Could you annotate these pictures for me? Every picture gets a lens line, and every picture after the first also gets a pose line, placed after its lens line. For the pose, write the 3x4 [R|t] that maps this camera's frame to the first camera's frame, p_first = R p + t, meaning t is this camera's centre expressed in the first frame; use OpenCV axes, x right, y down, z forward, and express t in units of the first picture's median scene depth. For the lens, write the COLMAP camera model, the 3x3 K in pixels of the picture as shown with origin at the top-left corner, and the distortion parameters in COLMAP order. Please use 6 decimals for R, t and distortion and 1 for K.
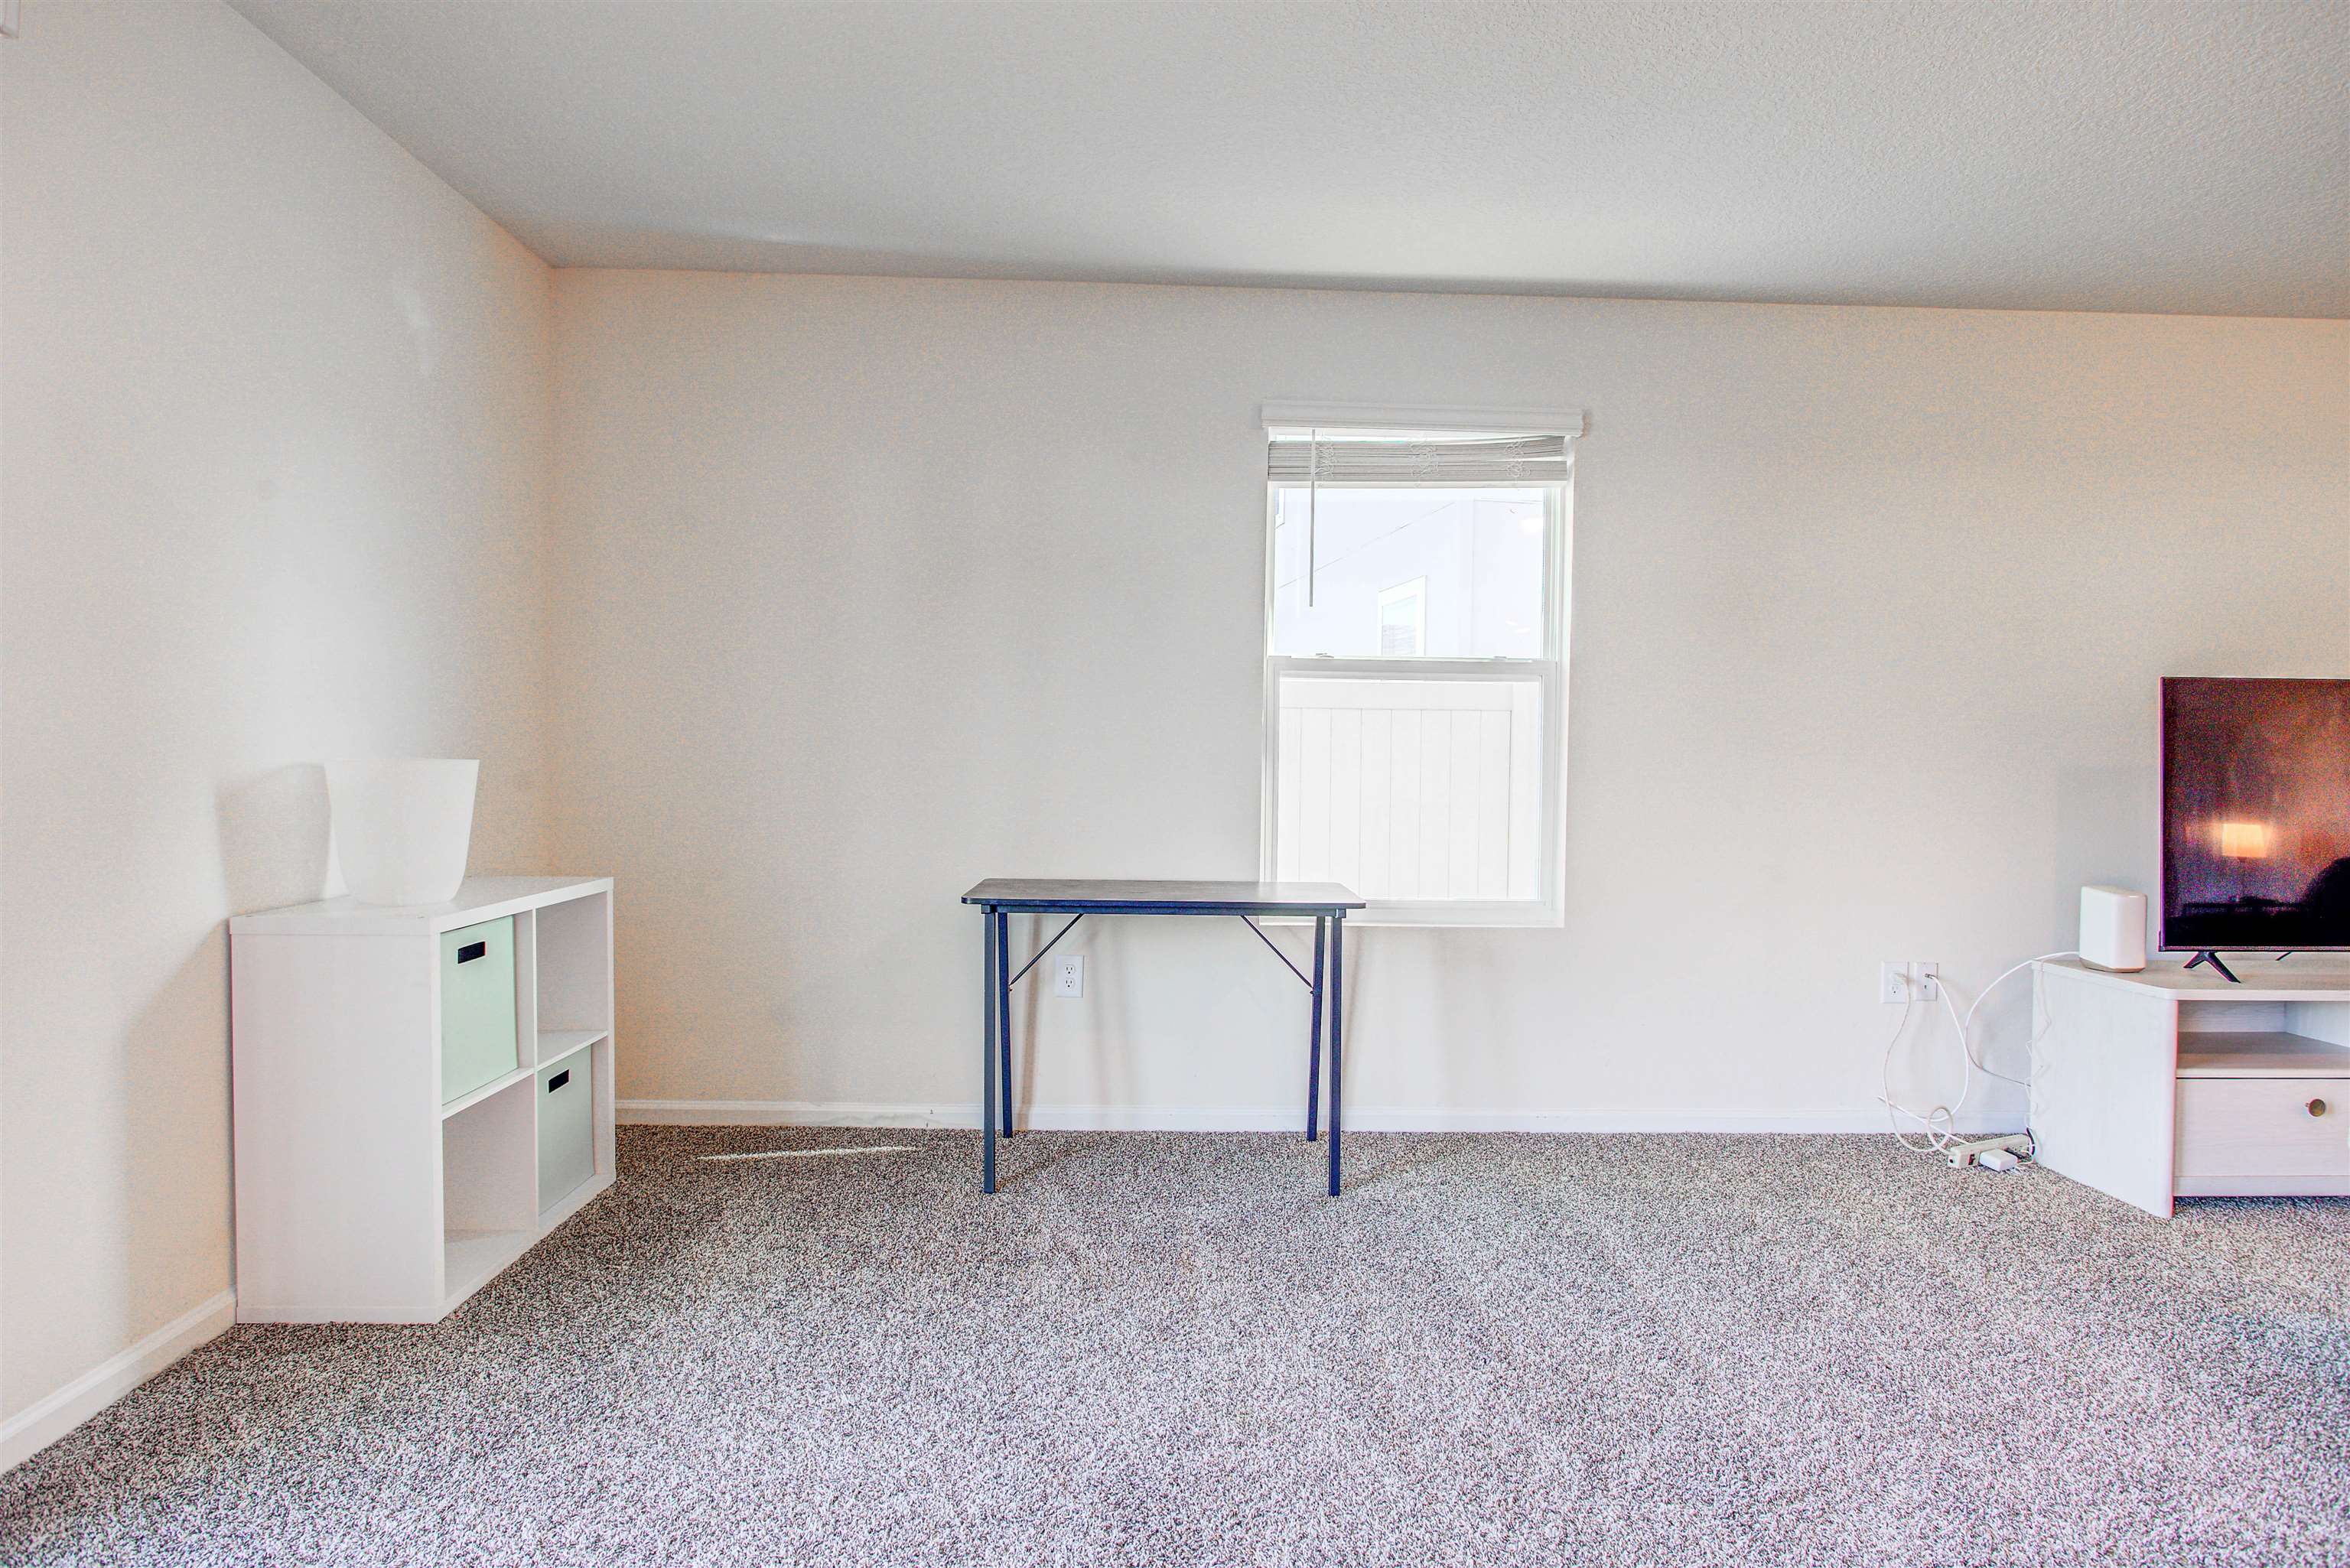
lens RADIAL K [[1208.5, 0, 1175.0], [0, 1208.5, 784.0], [0, 0, 1]] dist [-0.004158, 0.001269]
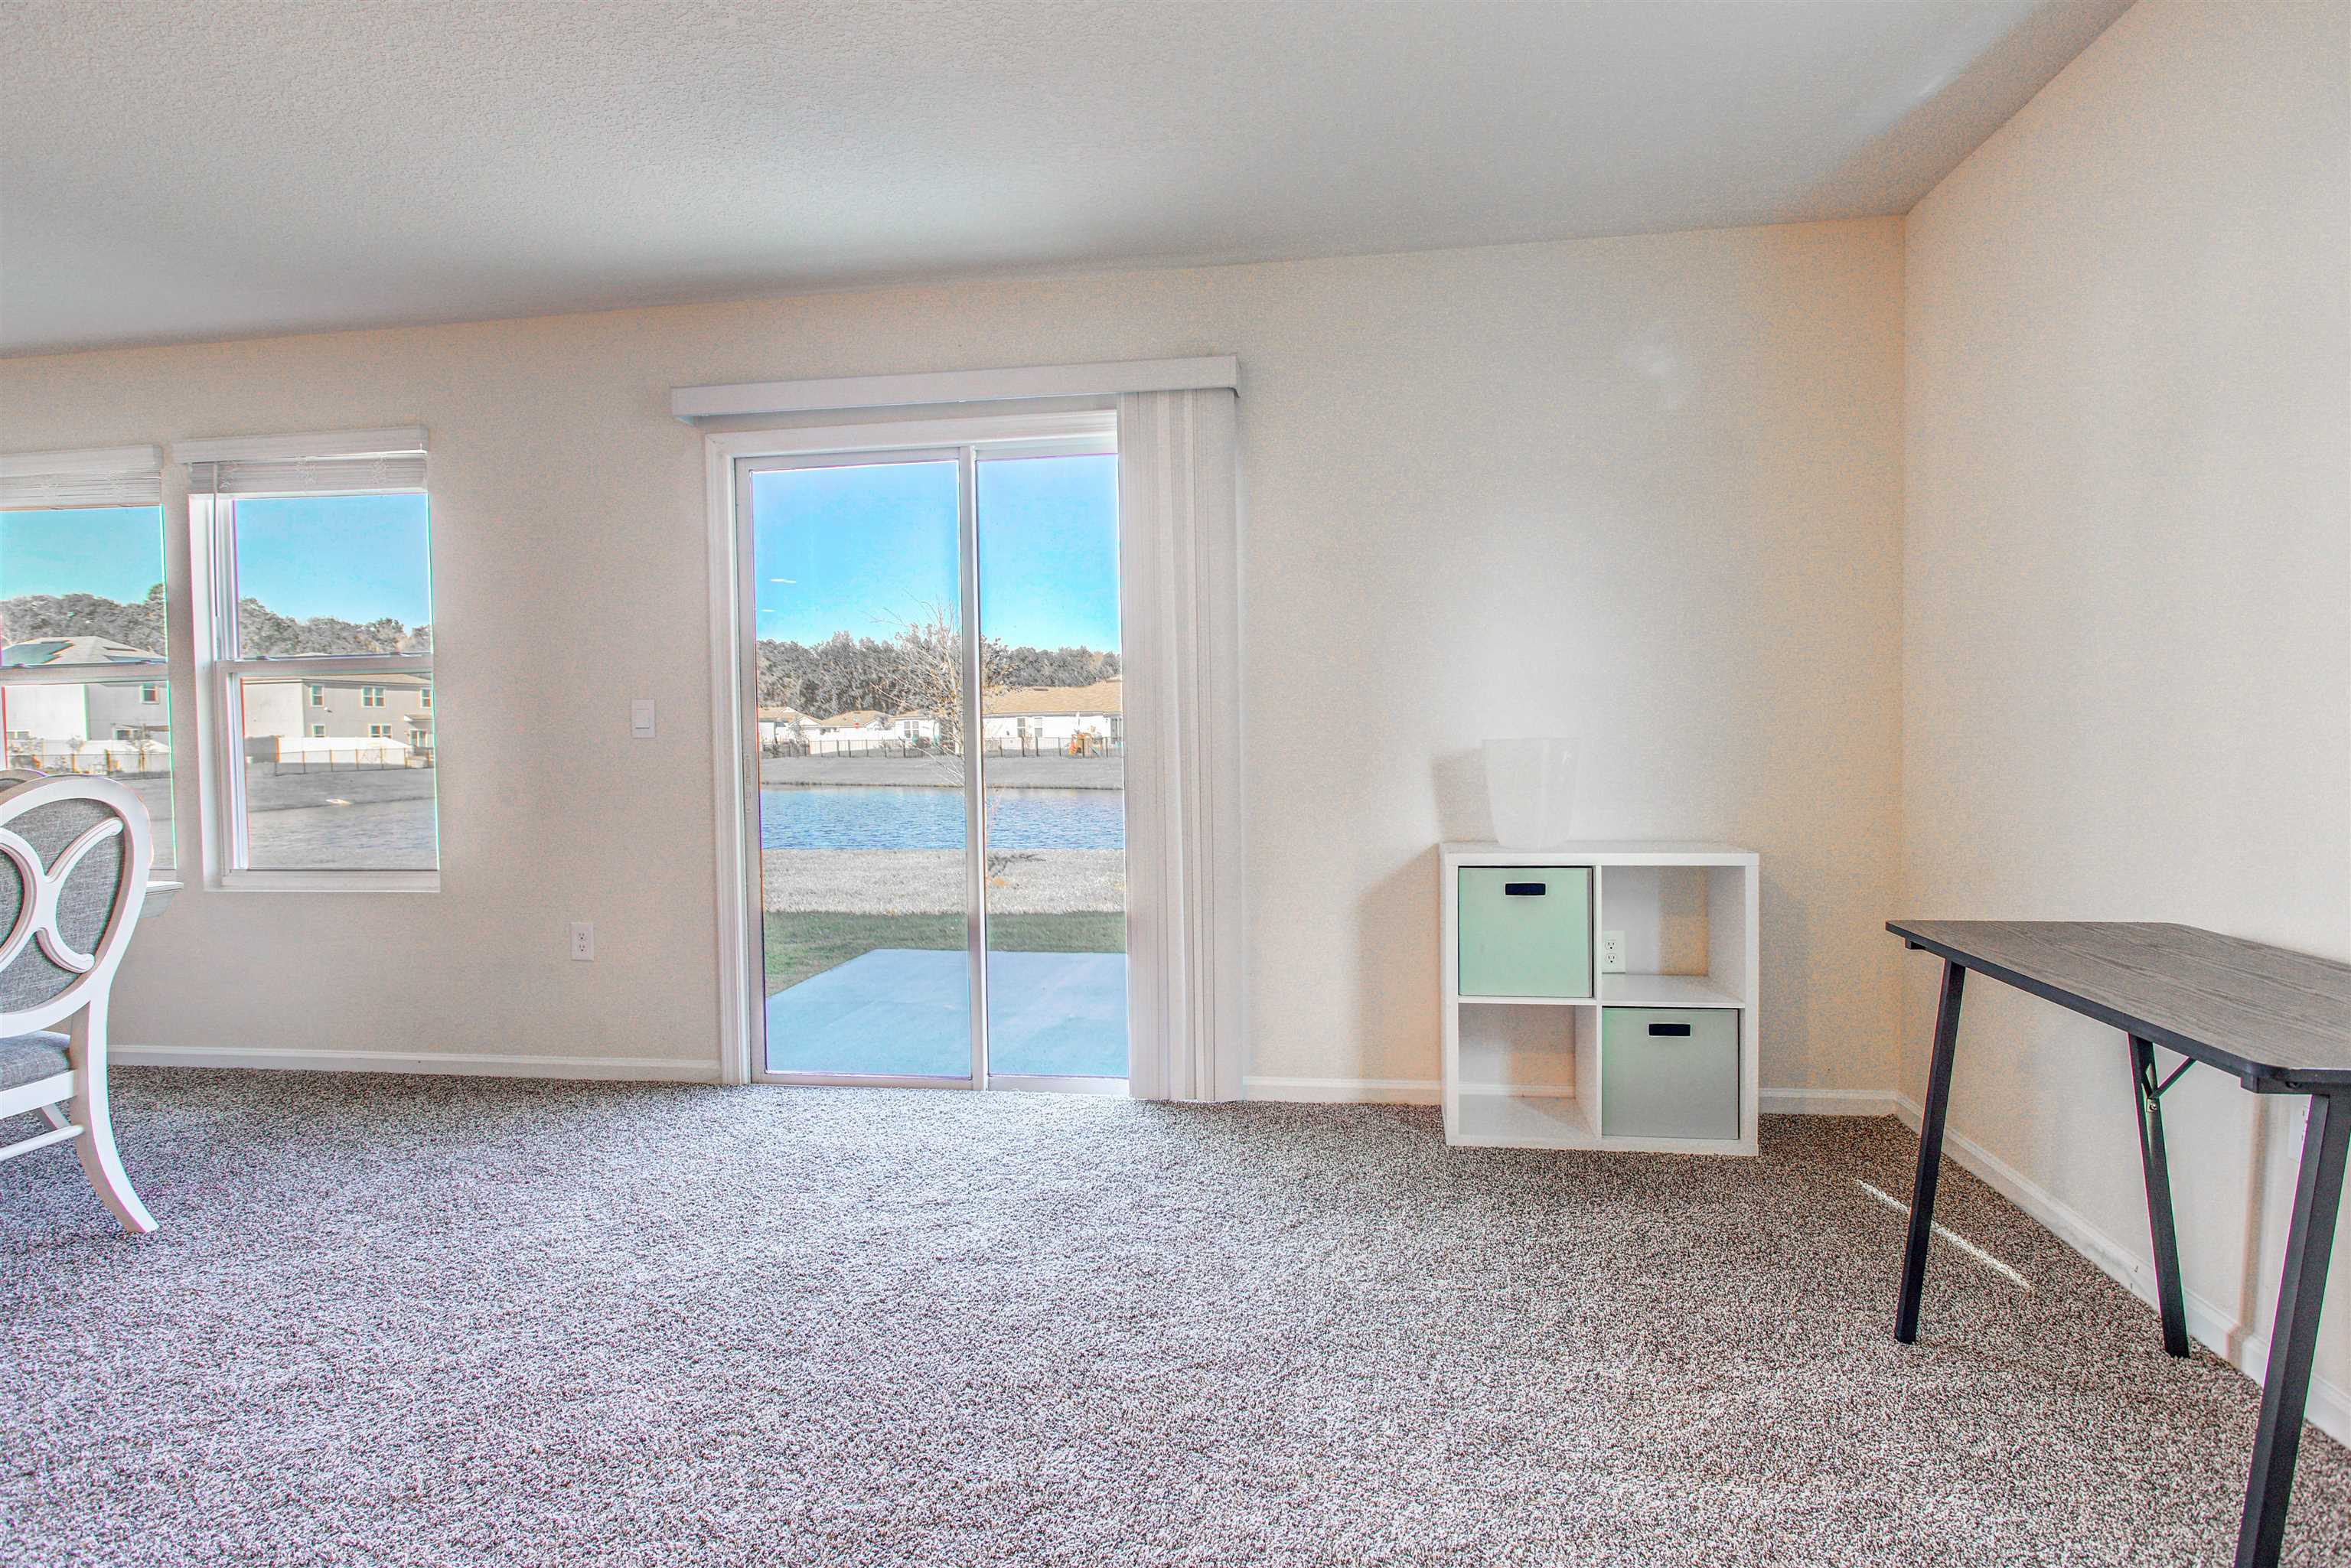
lens RADIAL K [[1248.8, 0, 1175.5], [0, 1248.8, 784.0], [0, 0, 1]] dist [-0.001721, 0.000897]
pose [[-0.168700, 0.030144, -0.985206, 0.618425], [-0.008647, 0.999449, 0.032060, -0.009673], [0.985629, 0.013927, -0.168347, 0.677686]]
